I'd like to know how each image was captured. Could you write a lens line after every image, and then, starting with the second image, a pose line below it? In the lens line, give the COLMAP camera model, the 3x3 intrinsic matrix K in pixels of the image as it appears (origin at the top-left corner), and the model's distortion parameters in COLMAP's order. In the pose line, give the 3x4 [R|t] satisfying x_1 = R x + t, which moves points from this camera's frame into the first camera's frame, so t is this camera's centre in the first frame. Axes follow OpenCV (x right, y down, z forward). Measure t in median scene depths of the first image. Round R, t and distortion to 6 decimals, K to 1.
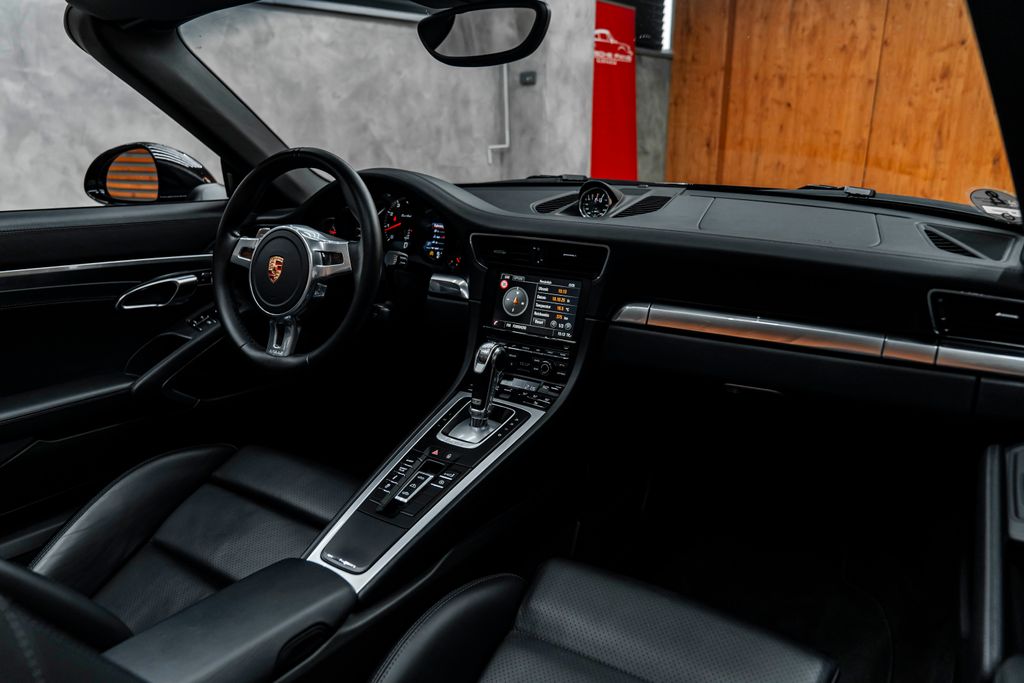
lens RADIAL K [[697.9, 0, 511.8], [0, 697.9, 342.3], [0, 0, 1]] dist [-0.021231, 0.004854]
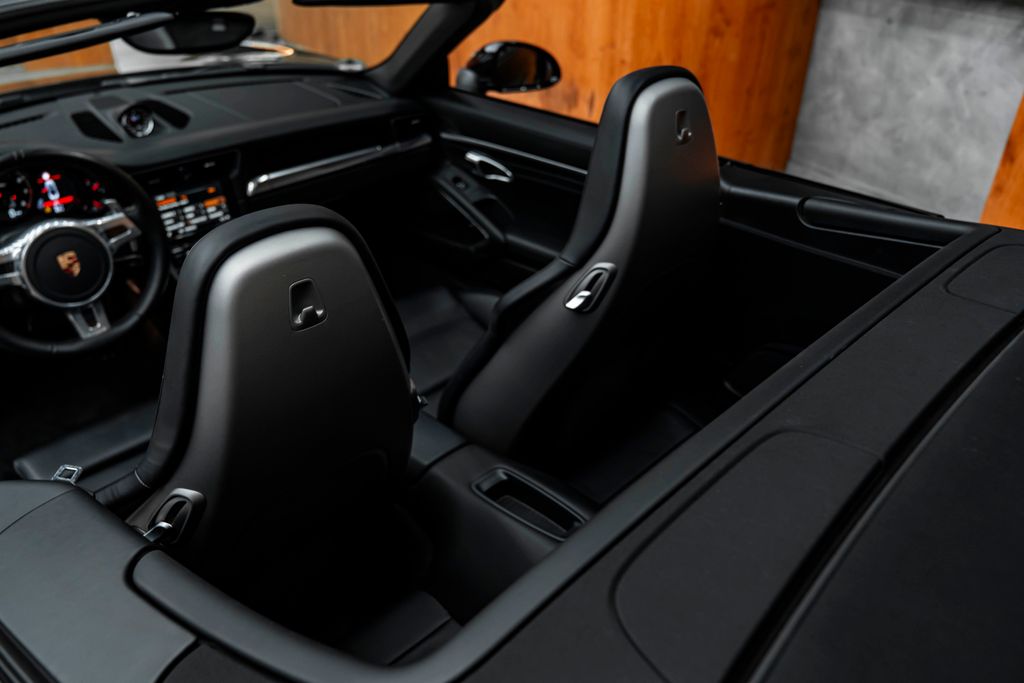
lens RADIAL K [[821.4, 0, 510.9], [0, 821.4, 343.0], [0, 0, 1]] dist [0.007645, 0.009187]
pose [[0.227628, -0.513862, 0.827122, -1.331710], [0.264237, 0.850145, 0.455447, -0.411403], [-0.937211, 0.114884, 0.329298, -0.080688]]
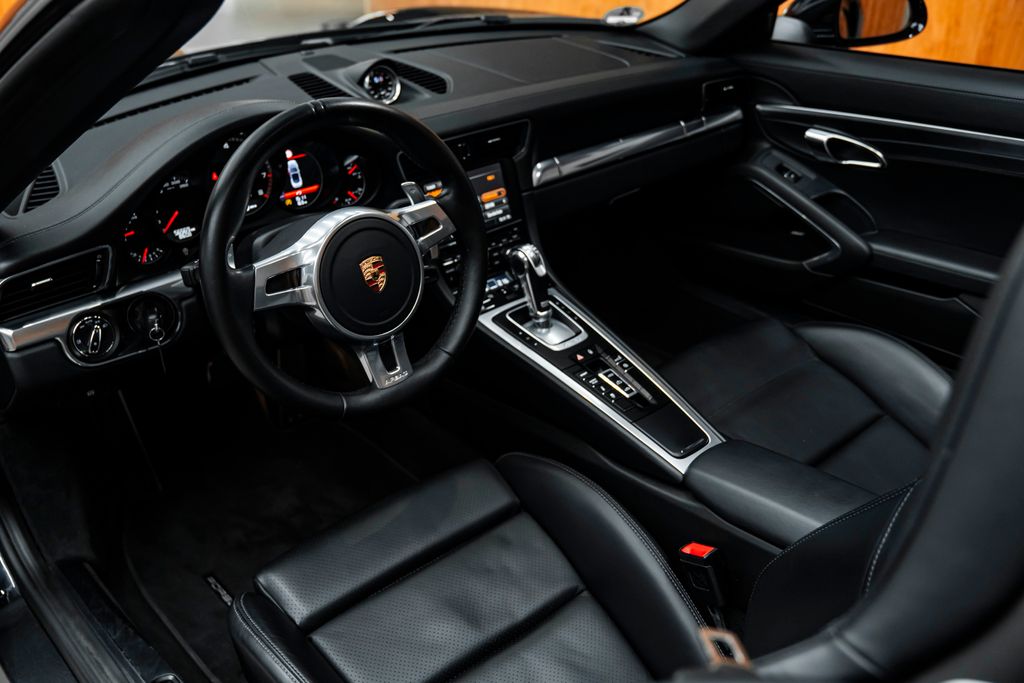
lens RADIAL K [[977.6, 0, 515.7], [0, 977.6, 342.9], [0, 0, 1]] dist [0.002772, 0.002500]
pose [[0.268101, -0.460177, 0.846380, -1.195001], [0.286156, 0.876931, 0.386144, -0.393300], [-0.919911, 0.138671, 0.366788, 0.499119]]
